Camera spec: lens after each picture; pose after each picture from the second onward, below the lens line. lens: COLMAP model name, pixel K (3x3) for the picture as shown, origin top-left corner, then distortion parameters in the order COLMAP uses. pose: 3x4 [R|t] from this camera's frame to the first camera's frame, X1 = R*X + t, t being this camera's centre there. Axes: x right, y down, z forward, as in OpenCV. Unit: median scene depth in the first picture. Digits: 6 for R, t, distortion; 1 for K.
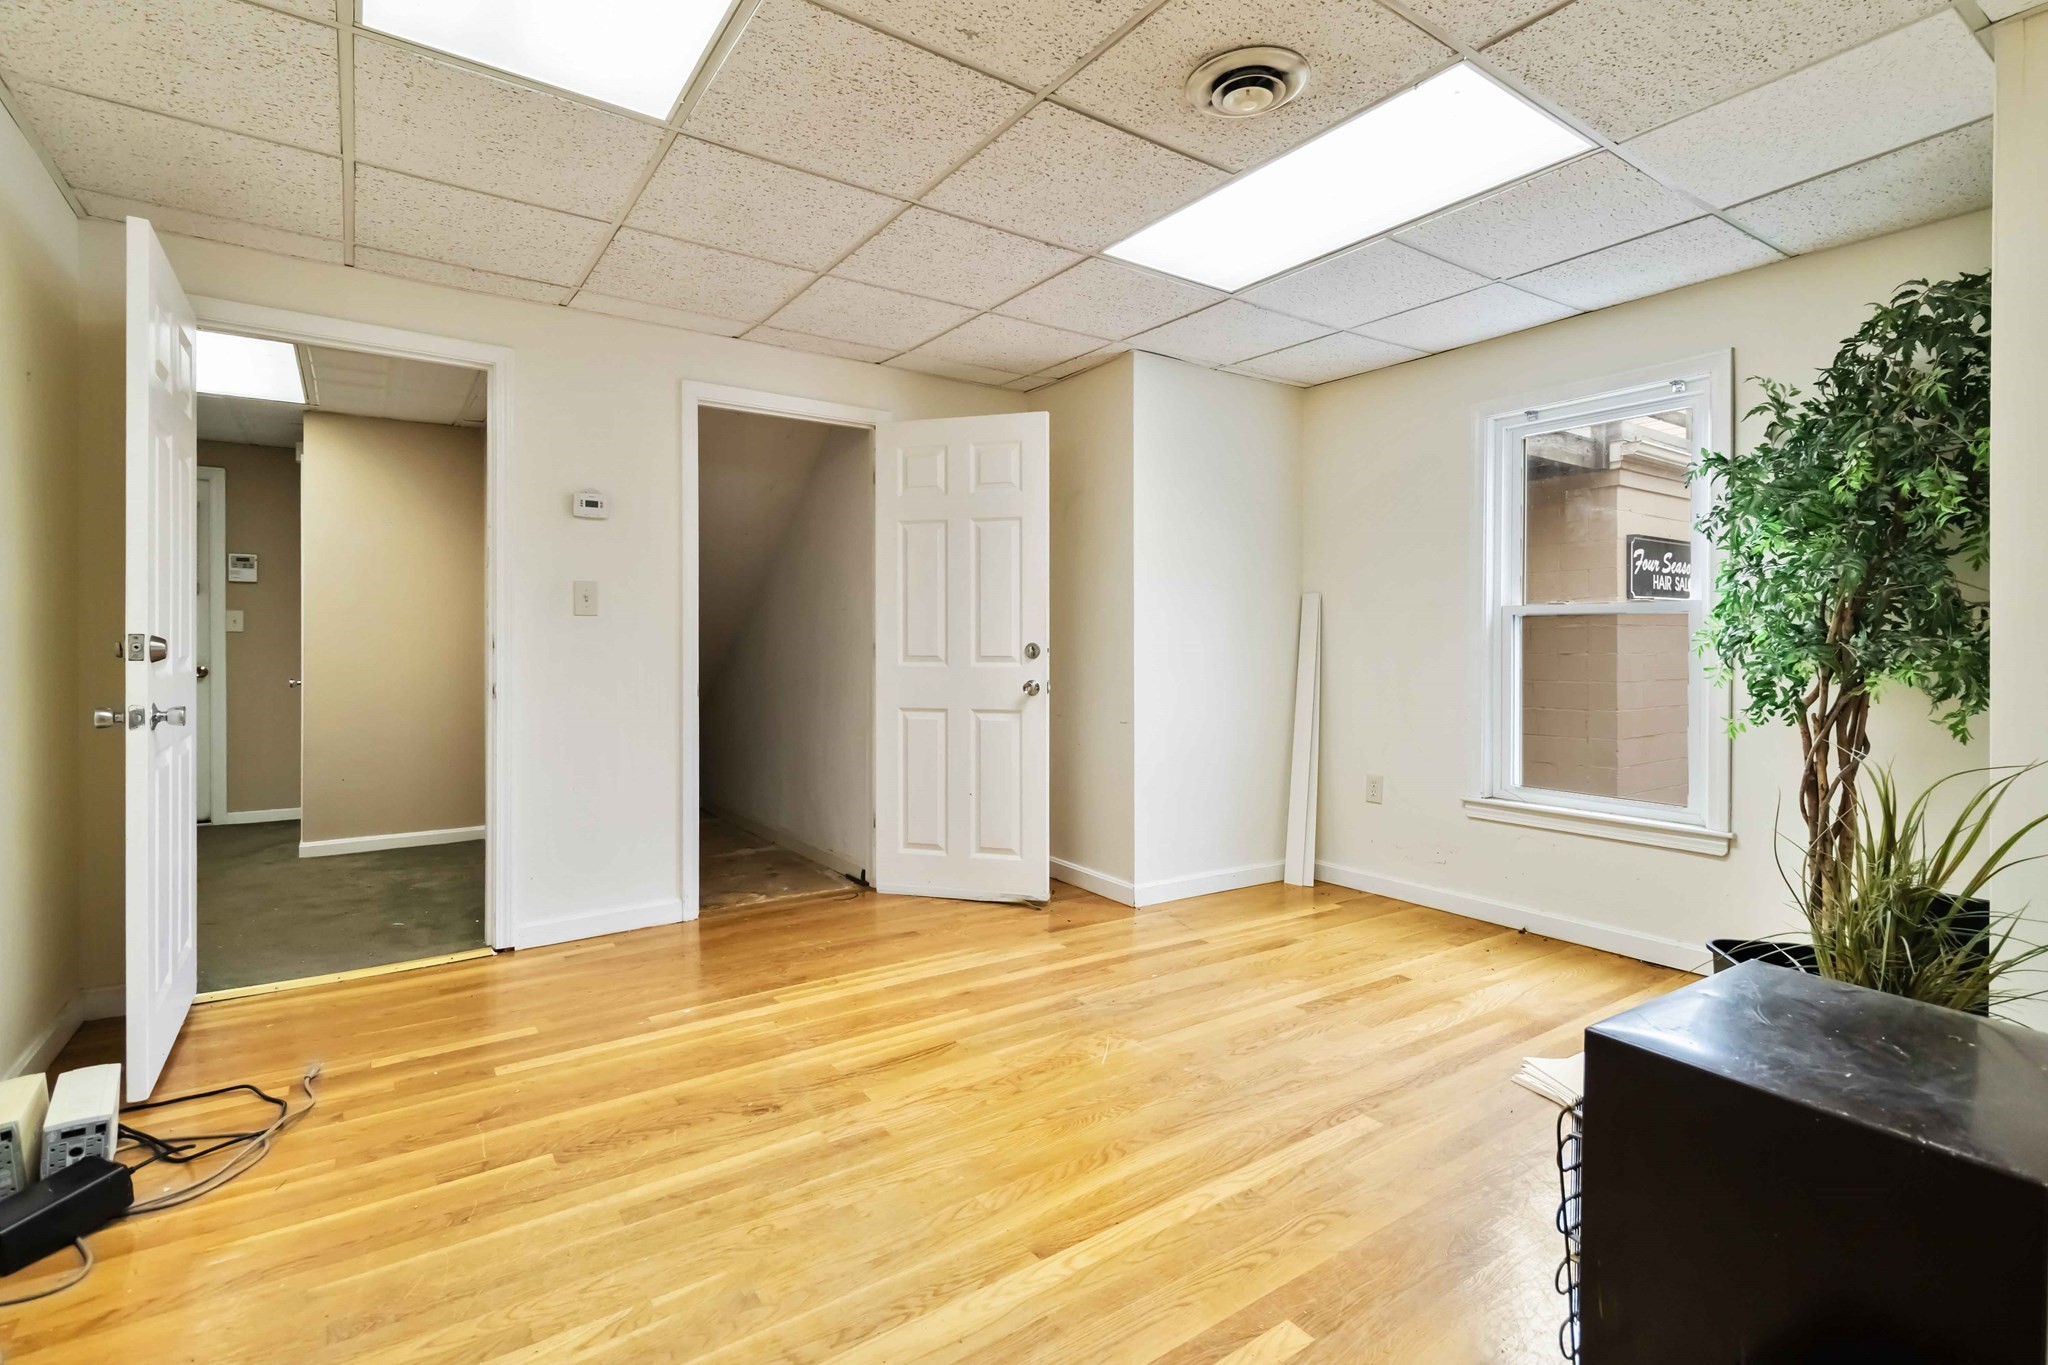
lens RADIAL K [[956.8, 0, 1051.7], [0, 956.8, 638.9], [0, 0, 1]] dist [0.000306, -0.000481]
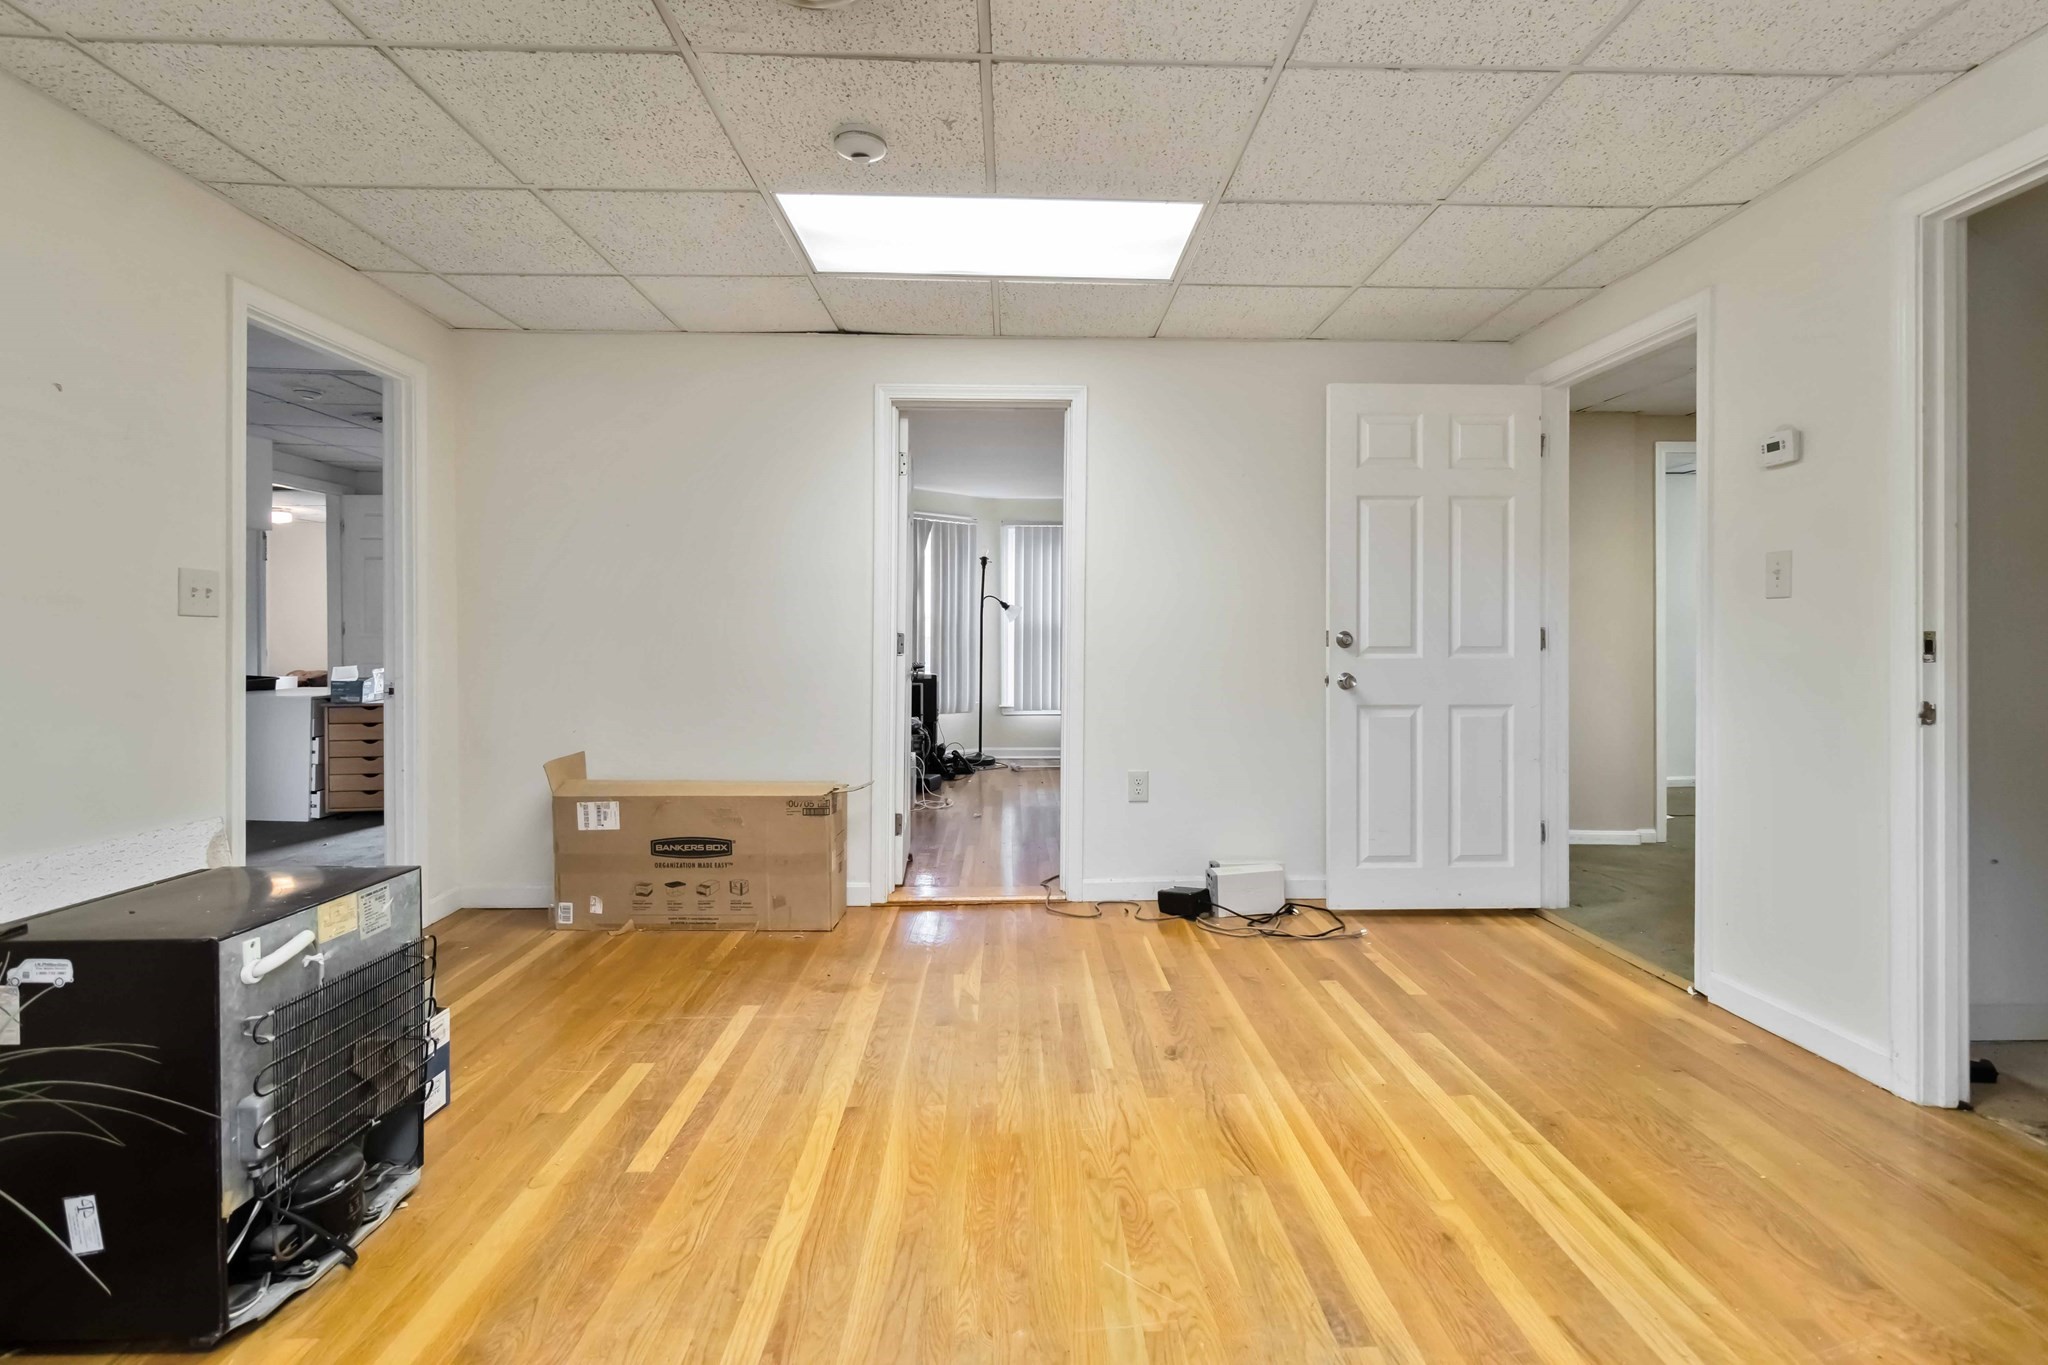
lens RADIAL K [[956.8, 0, 1051.7], [0, 956.8, 638.9], [0, 0, 1]] dist [0.000306, -0.000481]
pose [[-0.555532, -0.001362, -0.831494, 0.663375], [0.001929, 0.999994, -0.002927, 0.010881], [0.831493, -0.003230, -0.555526, 1.415093]]
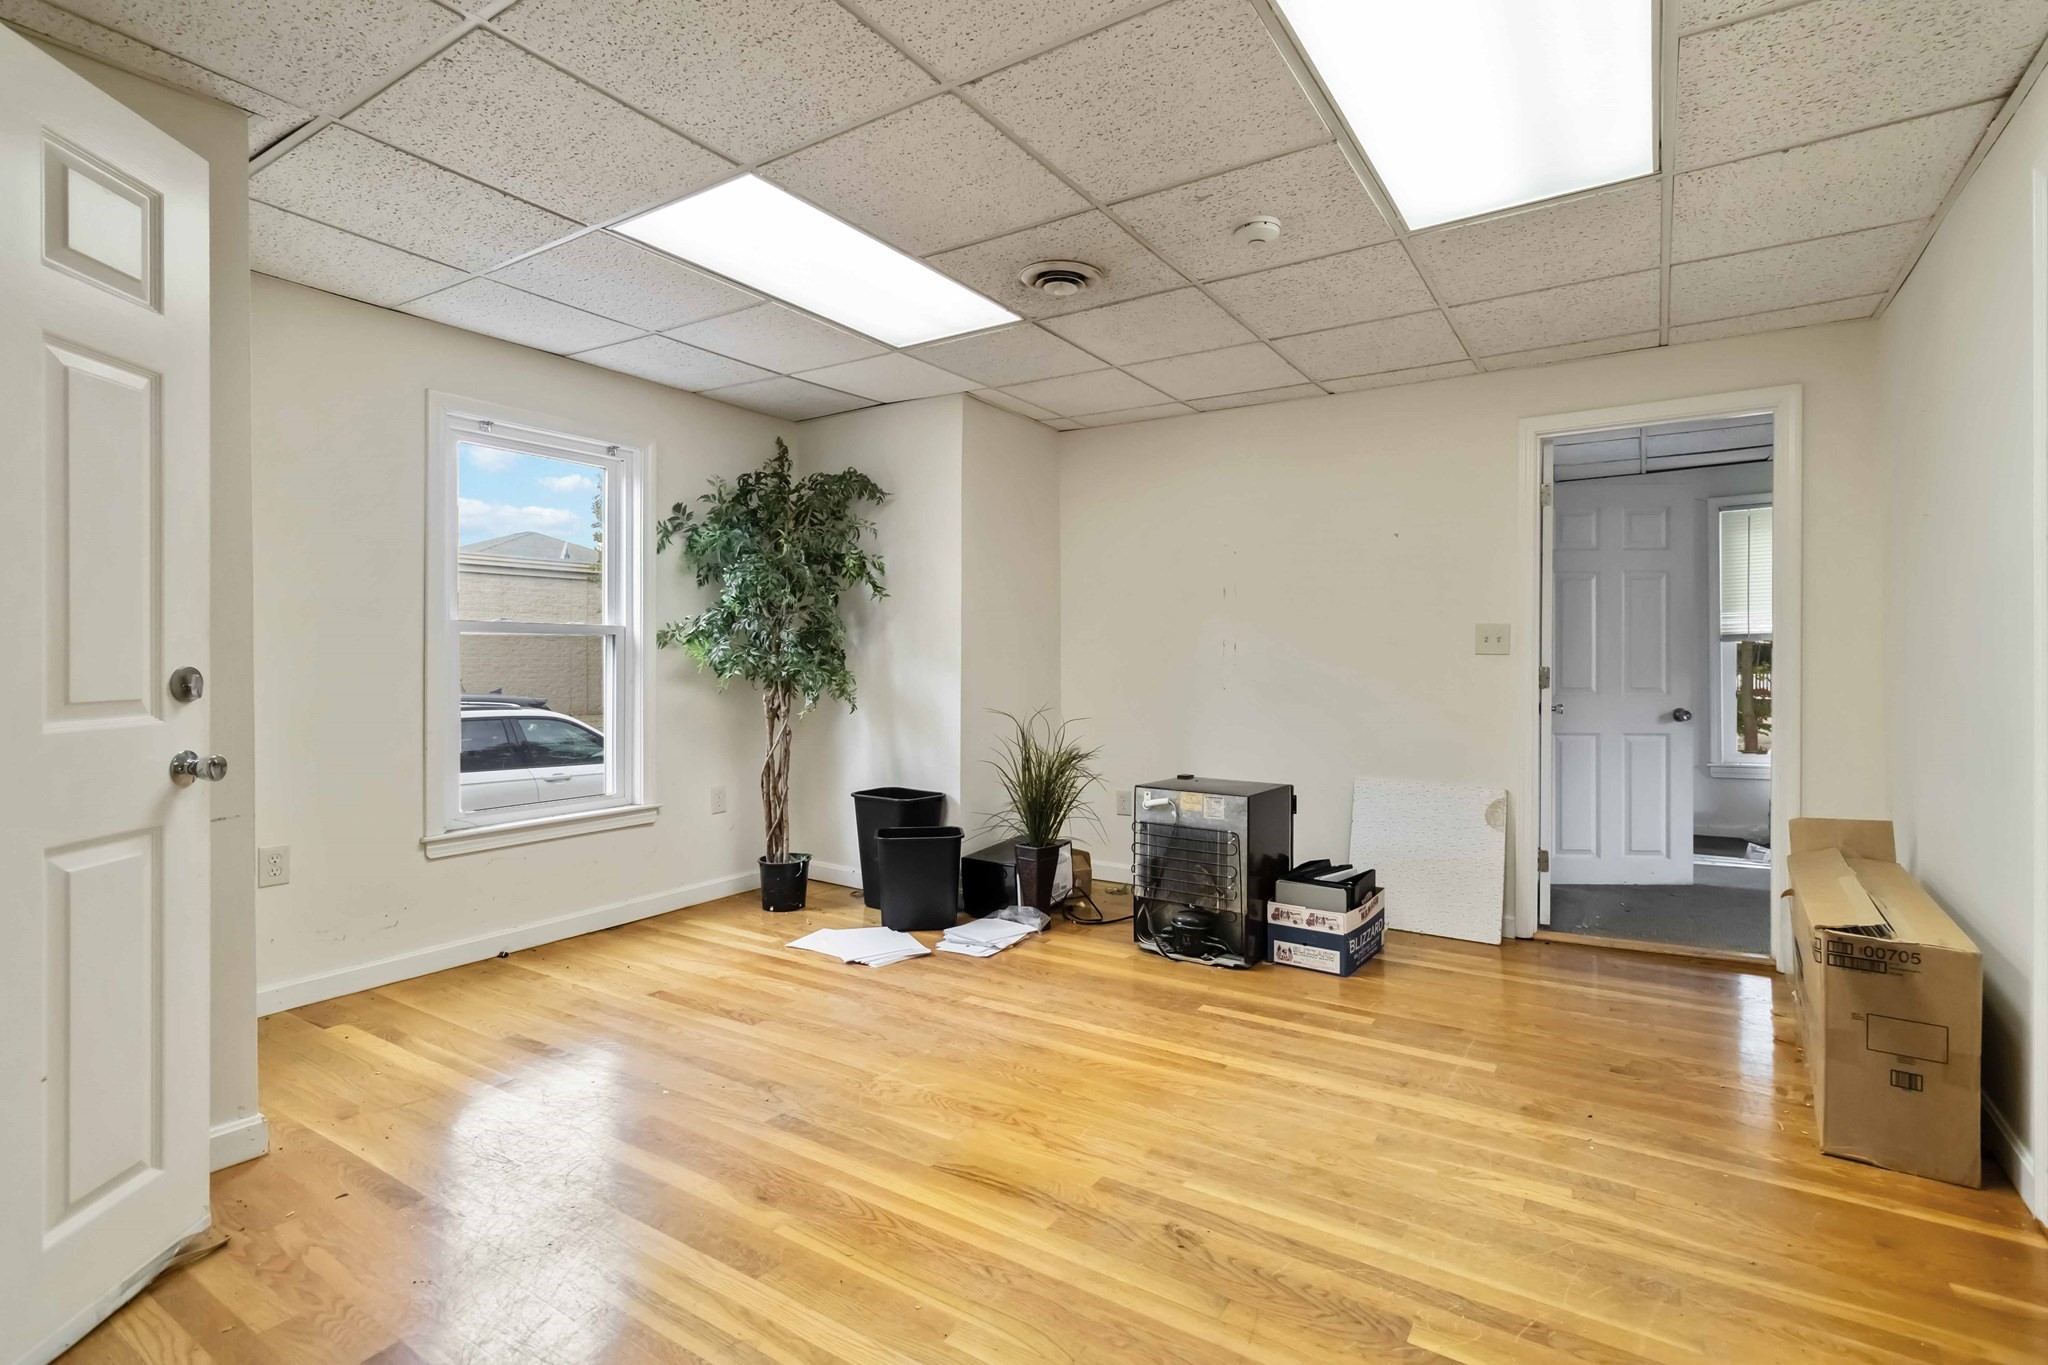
lens RADIAL K [[948.7, 0, 1032.5], [0, 948.7, 650.6], [0, 0, 1]] dist [0.001574, 0.000220]
pose [[-0.352983, 0.003204, 0.935624, -0.969777], [-0.009549, 0.999930, -0.007027, -0.007387], [-0.935581, -0.011415, -0.352928, 1.334504]]
